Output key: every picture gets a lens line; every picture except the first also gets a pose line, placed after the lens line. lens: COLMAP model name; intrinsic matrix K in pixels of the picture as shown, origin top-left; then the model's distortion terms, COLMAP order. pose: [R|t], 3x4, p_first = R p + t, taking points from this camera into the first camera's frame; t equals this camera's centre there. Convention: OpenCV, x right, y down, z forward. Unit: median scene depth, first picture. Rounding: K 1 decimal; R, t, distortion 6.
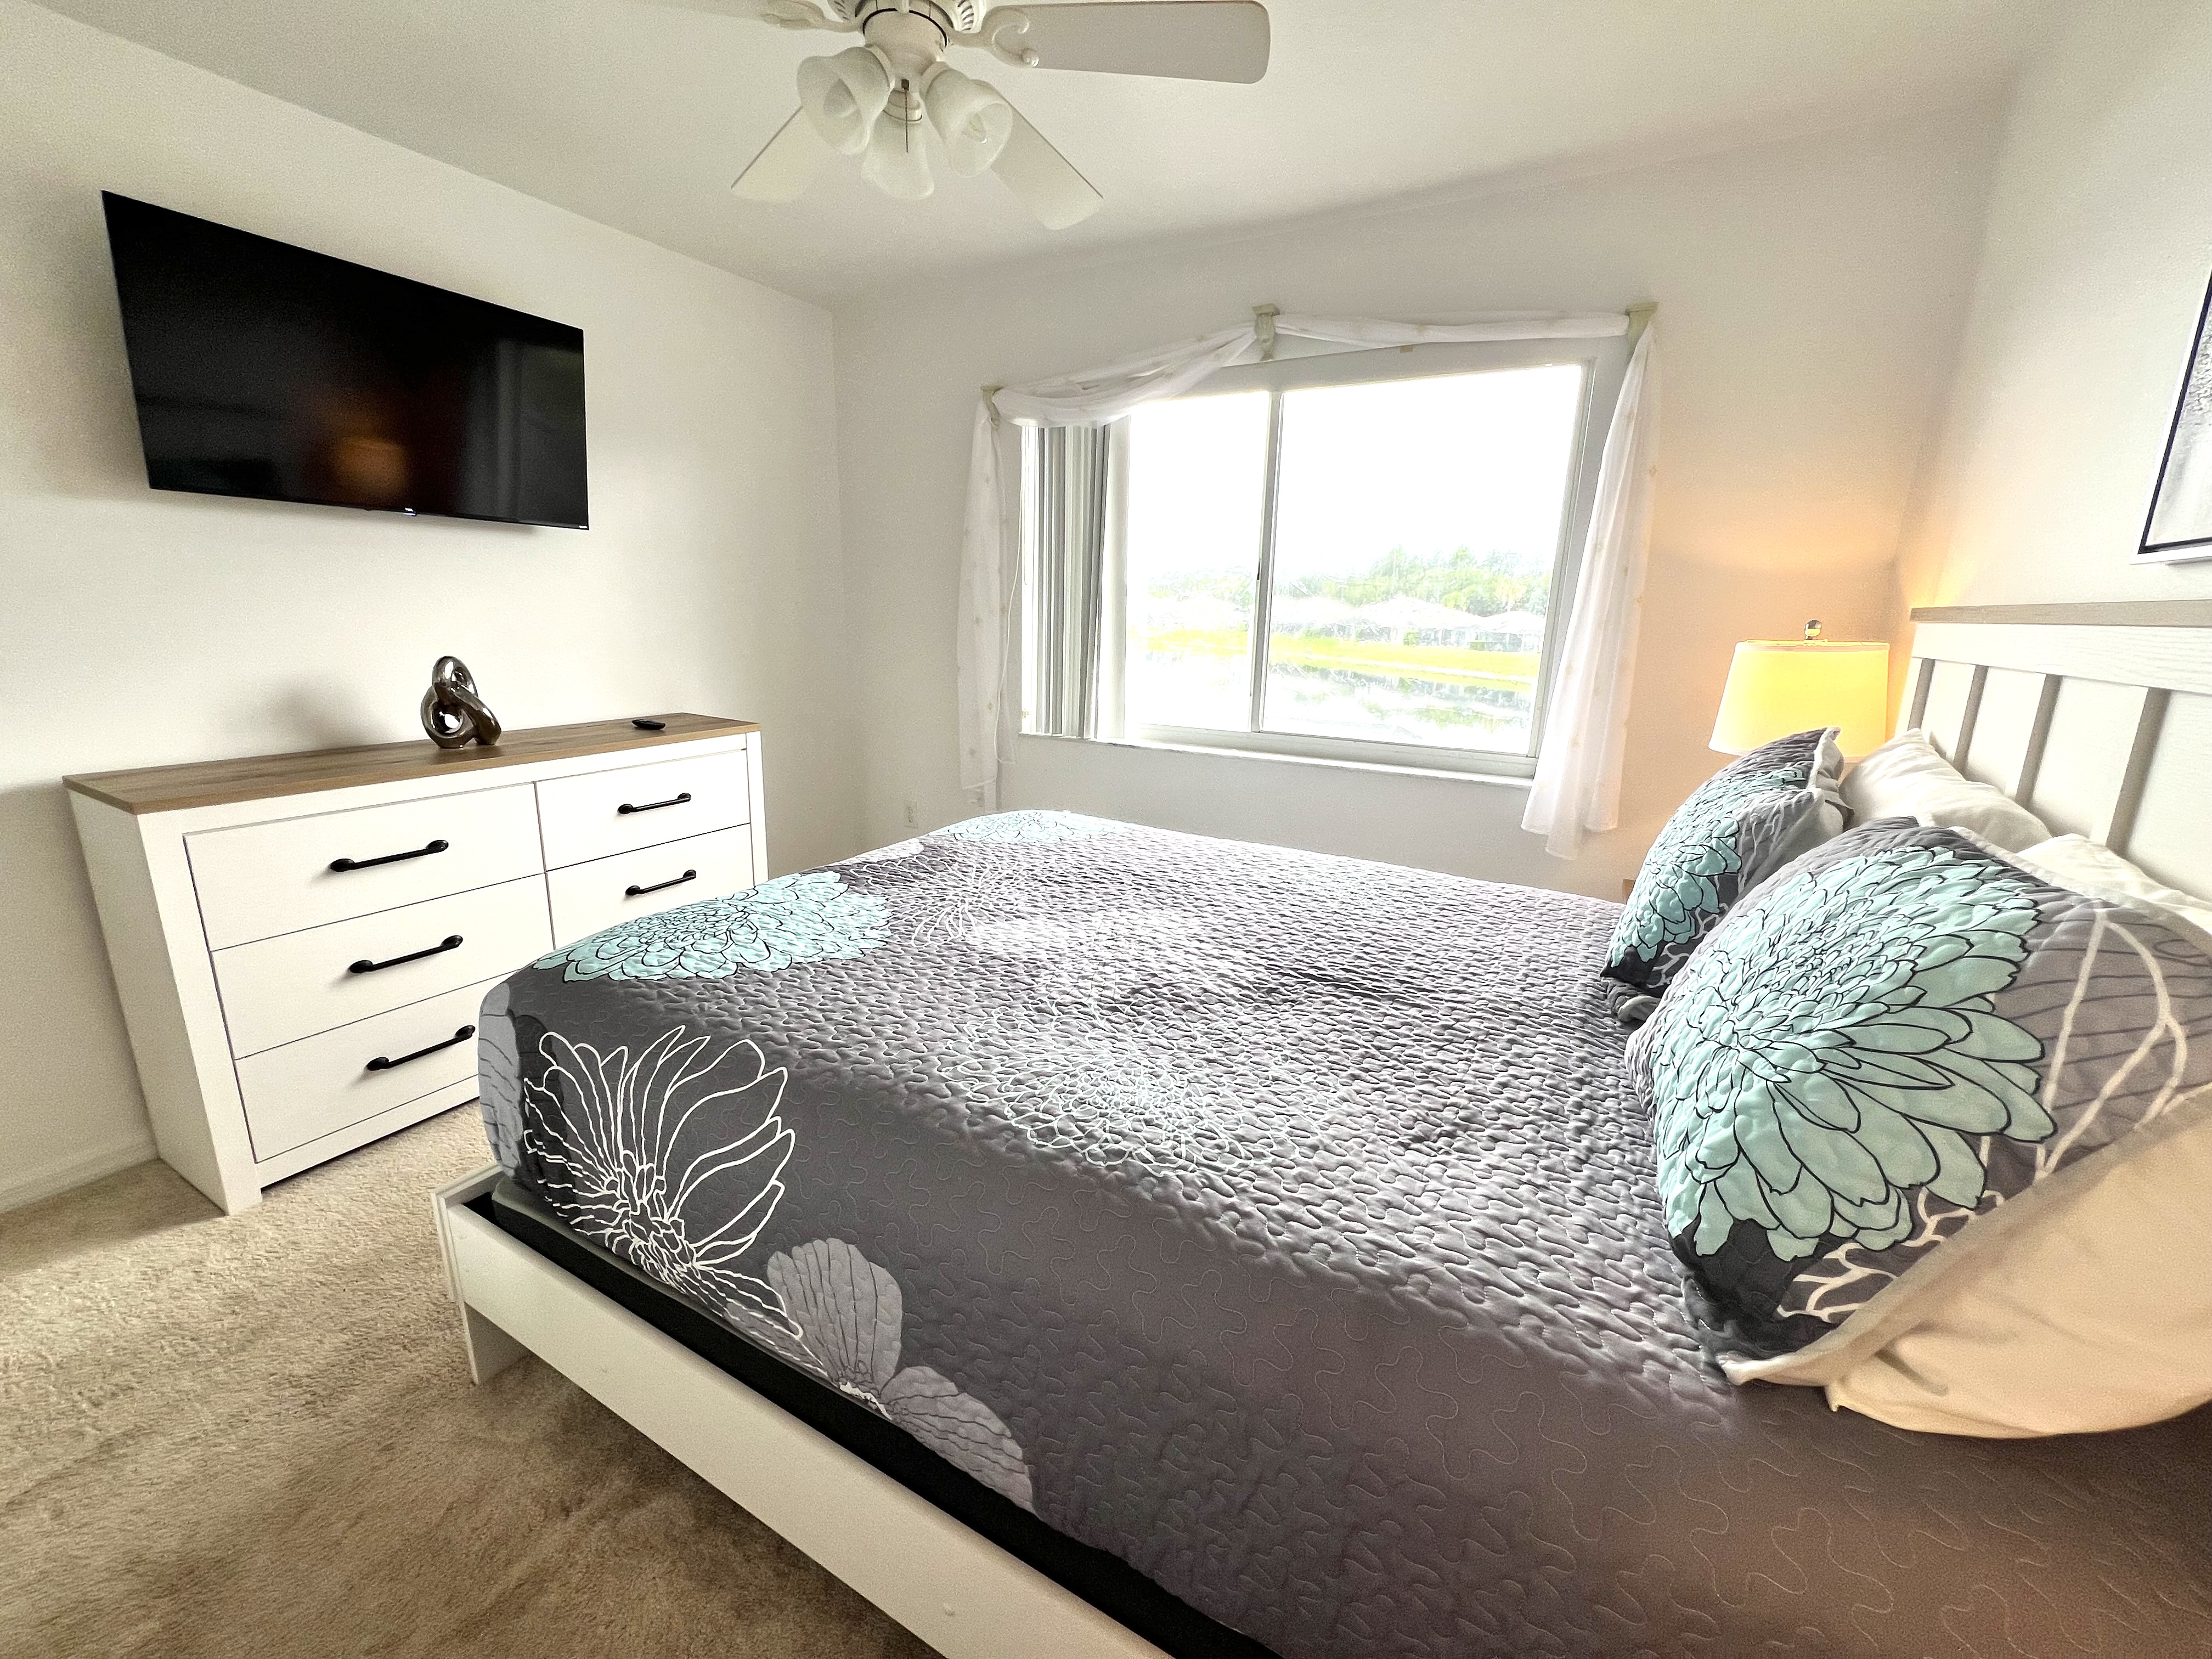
lens RADIAL K [[897.9, 0, 1102.2], [0, 897.9, 841.0], [0, 0, 1]] dist [0.000077, -0.000087]
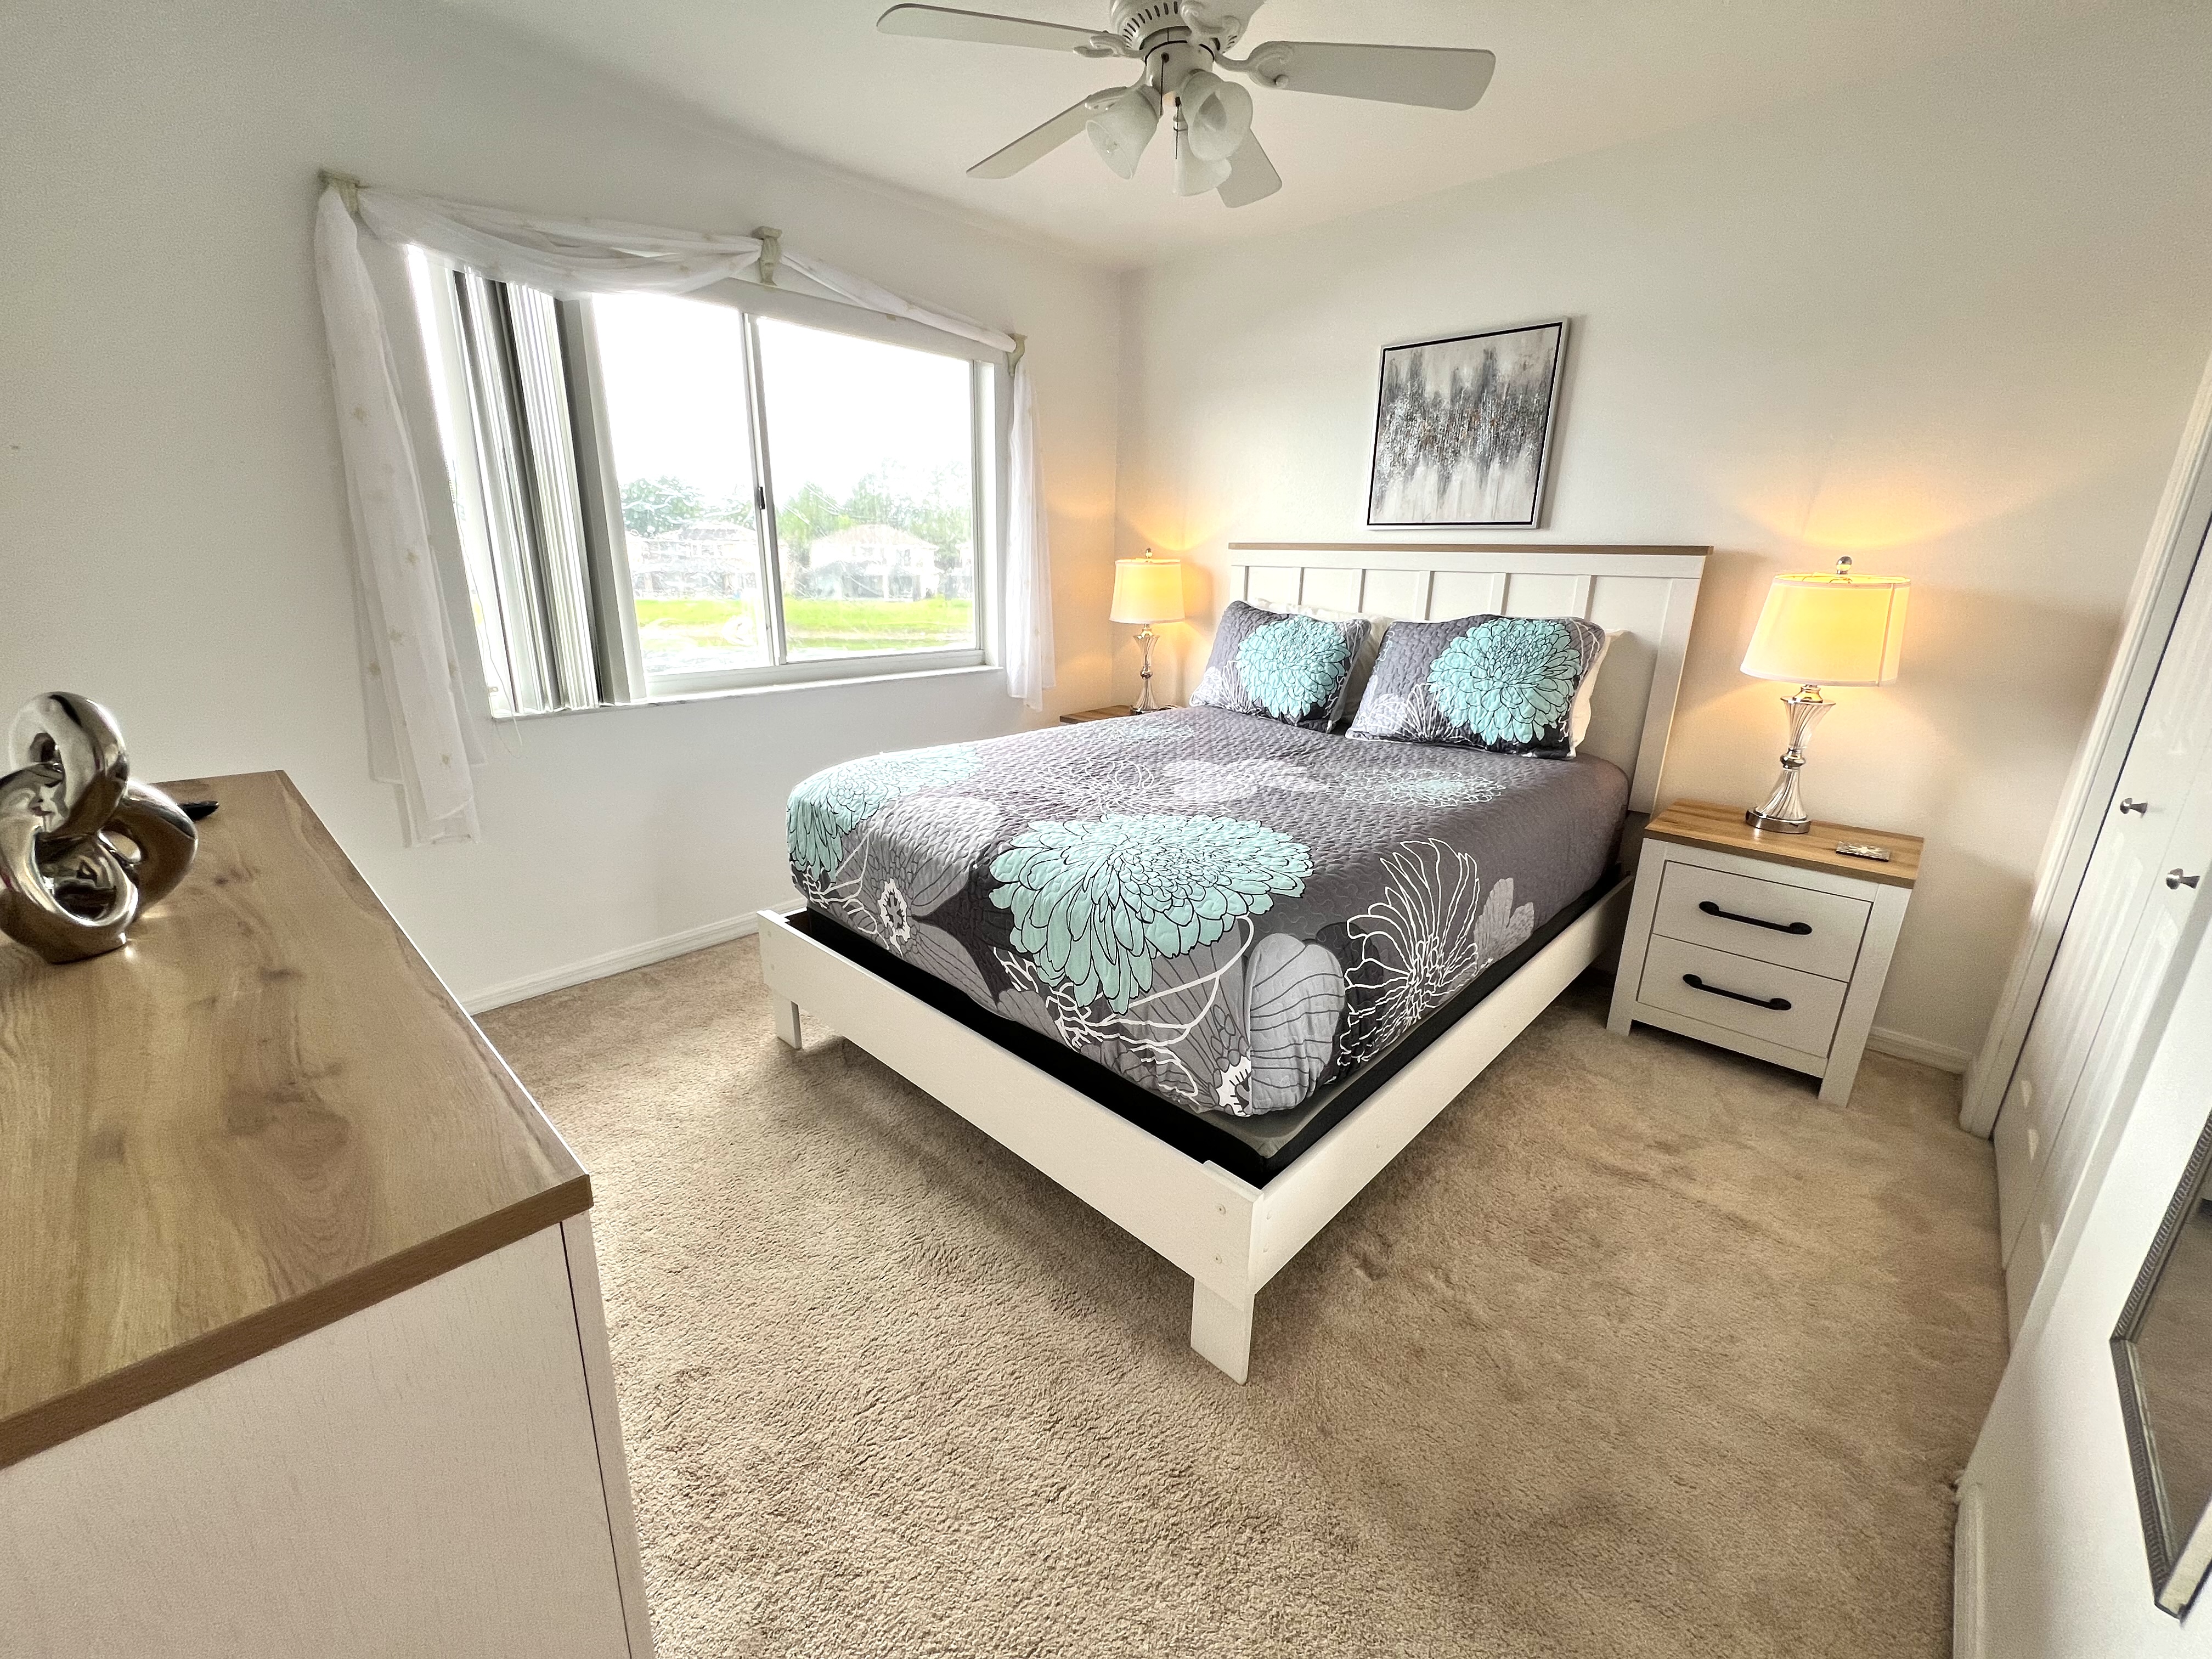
lens RADIAL K [[891.7, 0, 1114.4], [0, 891.7, 836.6], [0, 0, 1]] dist [-0.000520, -0.000283]
pose [[0.231784, -0.310305, 0.921947, -0.990879], [0.233027, 0.937874, 0.257081, -0.150942], [-0.944444, 0.155251, 0.289693, 0.533600]]
